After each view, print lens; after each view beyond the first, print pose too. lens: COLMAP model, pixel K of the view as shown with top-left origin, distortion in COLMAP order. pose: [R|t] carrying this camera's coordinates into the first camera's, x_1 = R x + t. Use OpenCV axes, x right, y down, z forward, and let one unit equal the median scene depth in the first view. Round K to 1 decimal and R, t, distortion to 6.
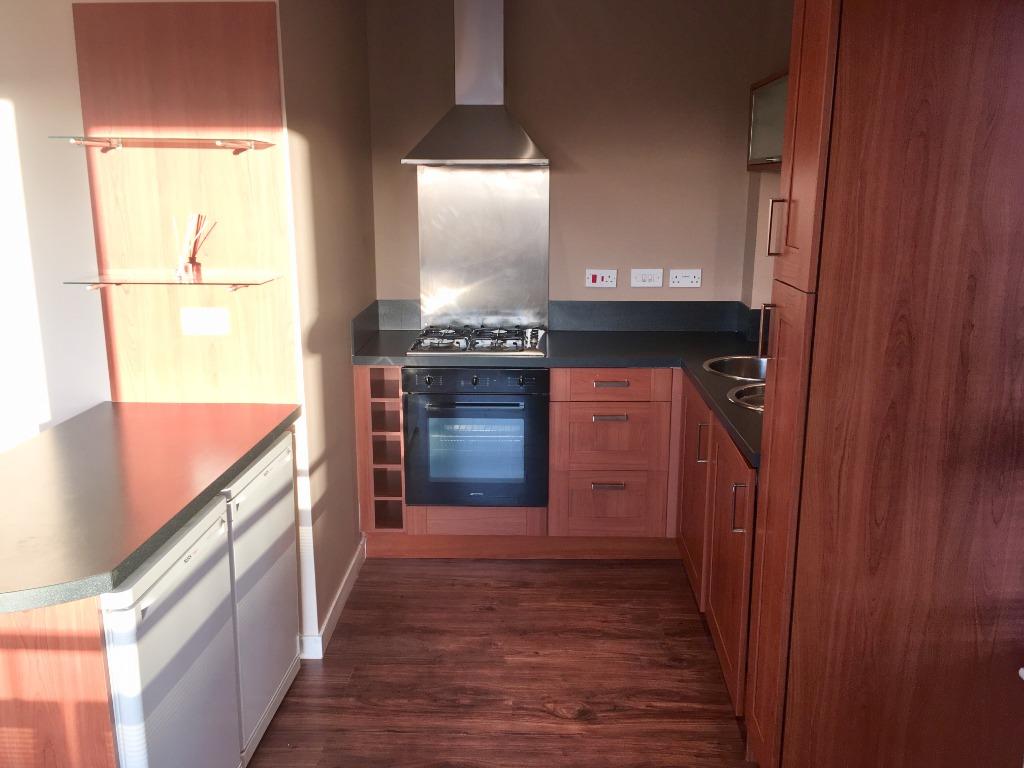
lens RADIAL K [[877.6, 0, 513.2], [0, 877.6, 376.8], [0, 0, 1]] dist [0.094122, -0.149305]
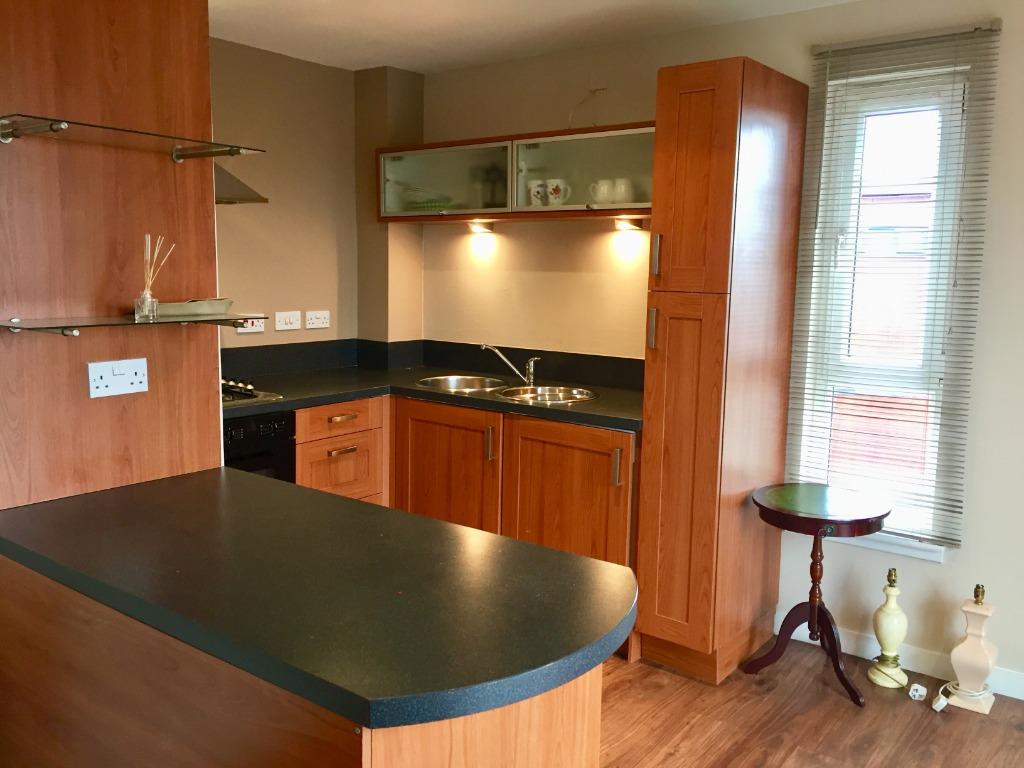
lens RADIAL K [[878.2, 0, 511.3], [0, 878.2, 386.0], [0, 0, 1]] dist [0.113798, -0.211925]
pose [[0.593271, -0.101326, 0.798600, -0.675613], [0.157282, 0.987518, 0.008452, -0.005930], [-0.789488, 0.120591, 0.601802, 0.234585]]
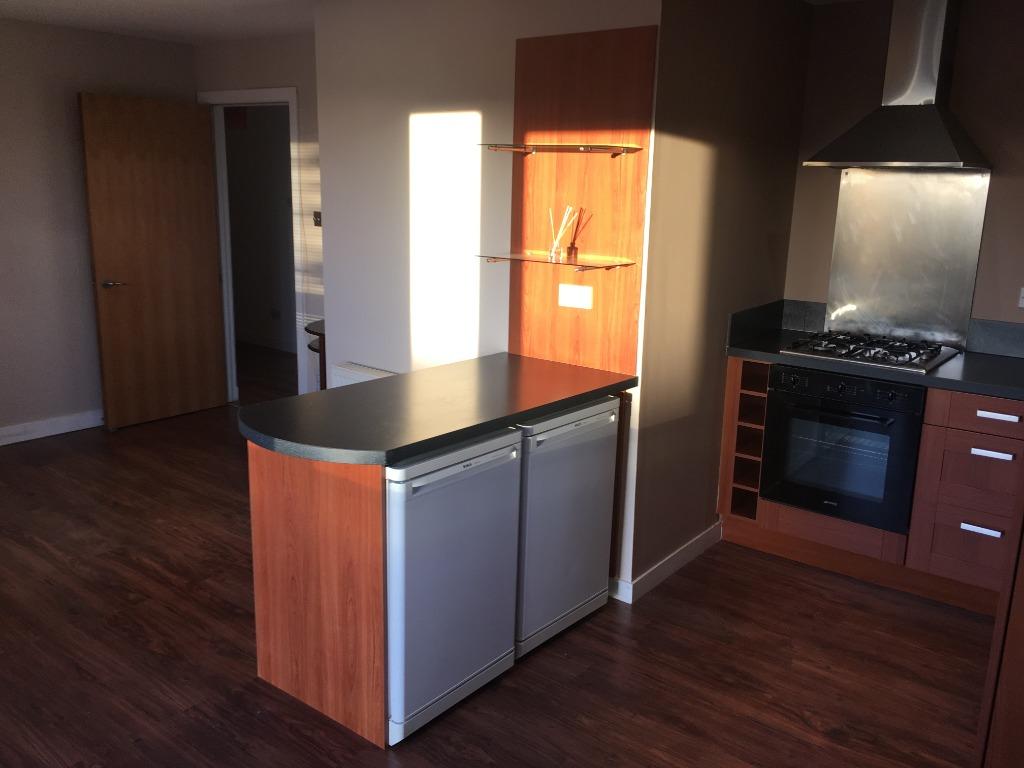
lens RADIAL K [[877.6, 0, 513.2], [0, 877.6, 376.8], [0, 0, 1]] dist [0.094122, -0.149305]
pose [[0.801836, 0.151707, -0.577965, 0.259734], [-0.153210, 0.987097, 0.046543, 0.002798], [0.577569, 0.051230, 0.814733, -0.017852]]
